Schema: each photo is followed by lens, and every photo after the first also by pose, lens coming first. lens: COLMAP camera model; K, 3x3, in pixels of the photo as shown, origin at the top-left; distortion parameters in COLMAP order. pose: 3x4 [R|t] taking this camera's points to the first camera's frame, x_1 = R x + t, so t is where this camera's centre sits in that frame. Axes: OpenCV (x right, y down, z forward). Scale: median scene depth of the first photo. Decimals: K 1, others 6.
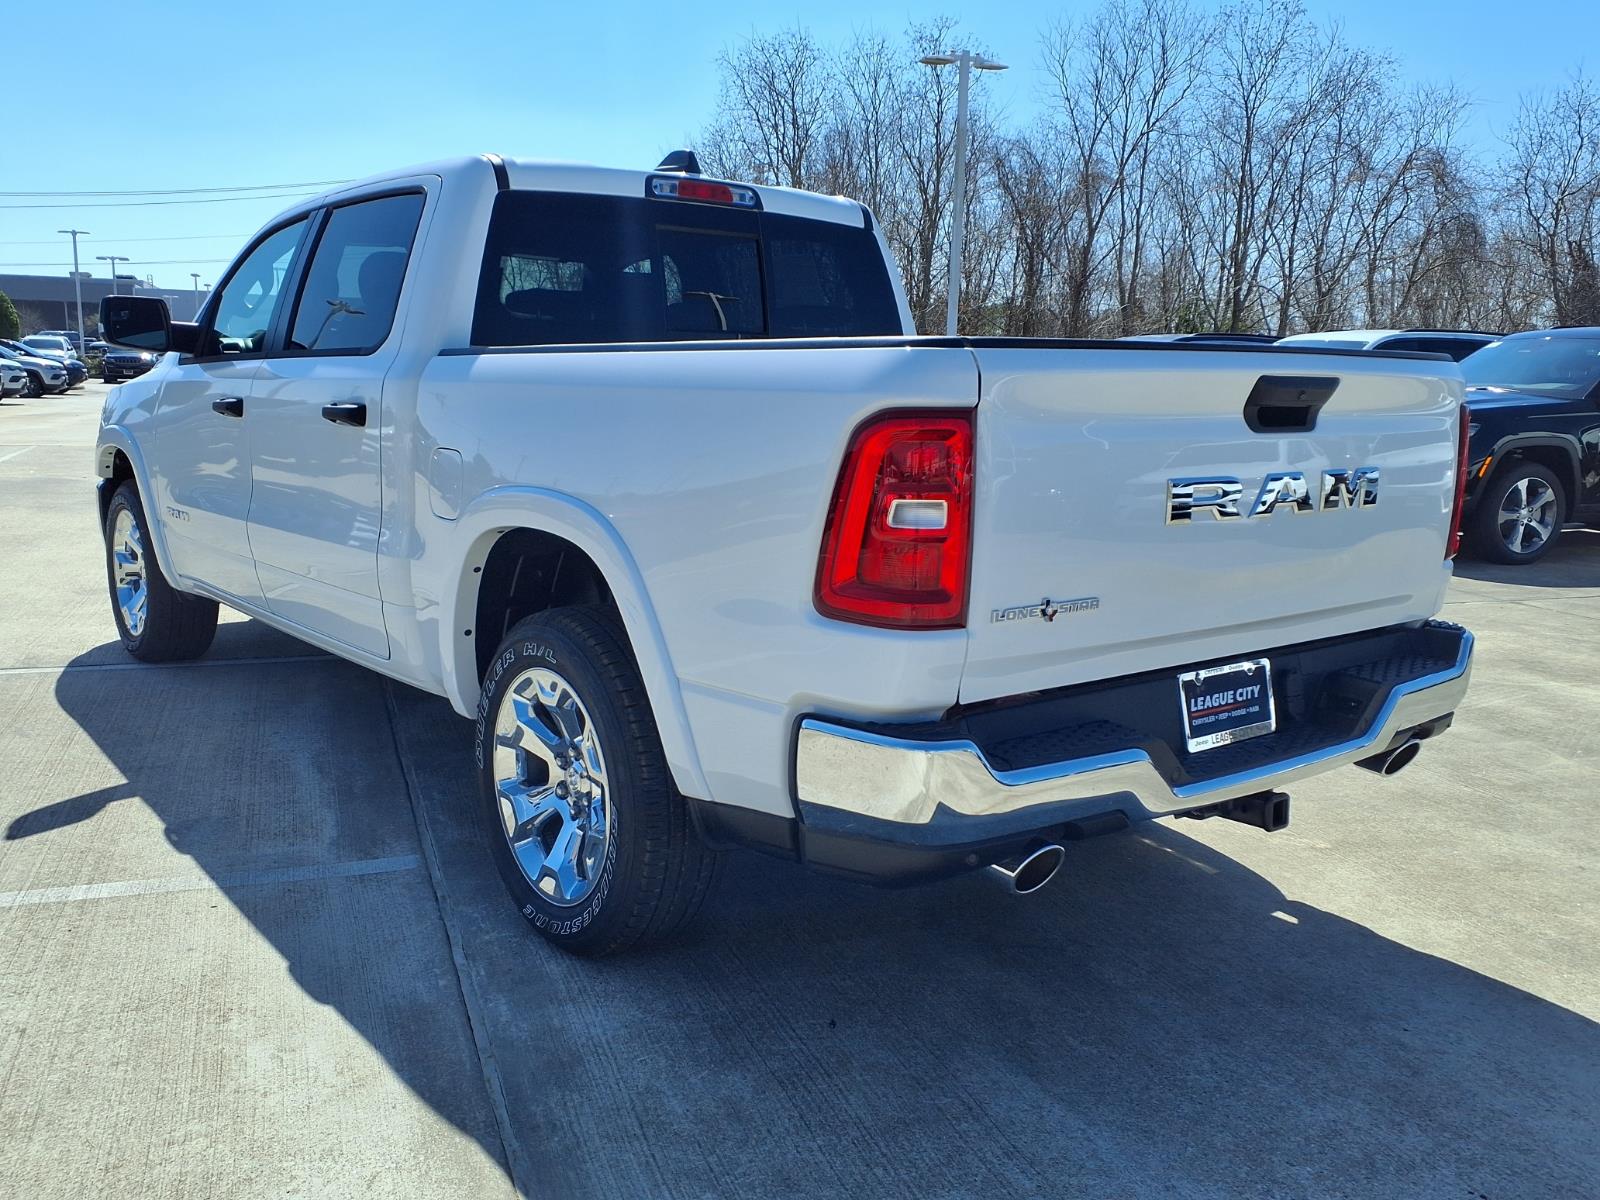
lens RADIAL K [[1331.9, 0, 794.6], [0, 1331.9, 600.6], [0, 0, 1]] dist [0.013680, -0.027888]
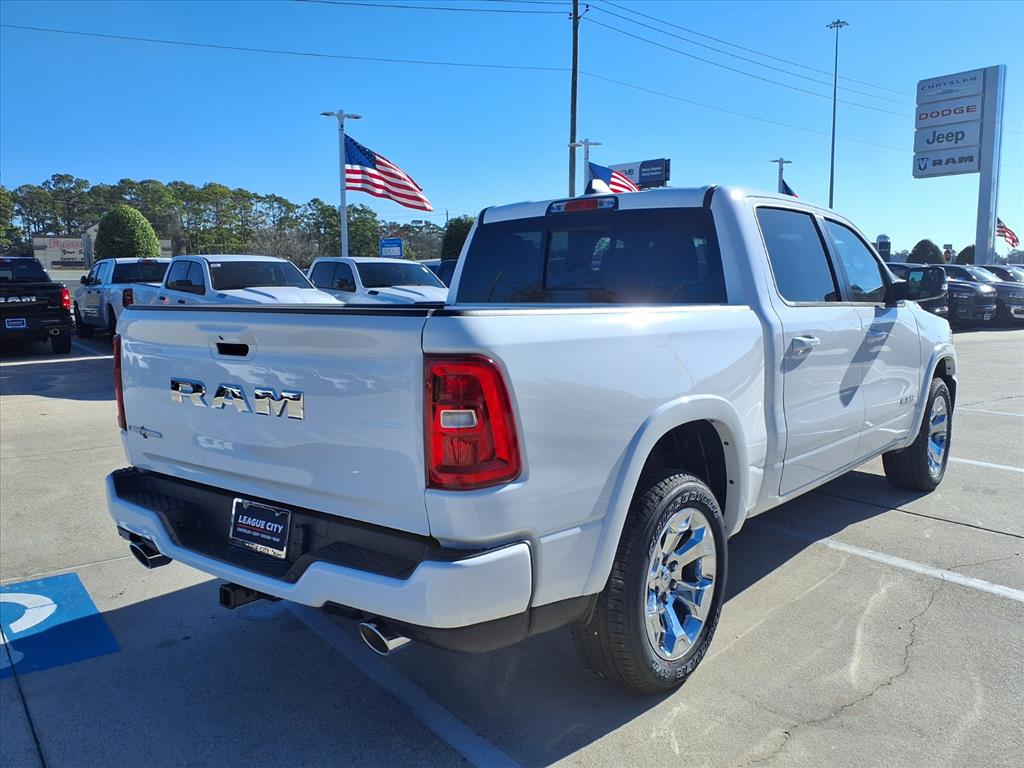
lens RADIAL K [[852.4, 0, 537.1], [0, 852.4, 379.3], [0, 0, 1]] dist [0.013680, -0.027888]
pose [[0.256489, 0.075618, -0.963585, 1.343335], [-0.147066, 0.988380, 0.038417, -0.181197], [0.955293, 0.131857, 0.264629, 0.995507]]
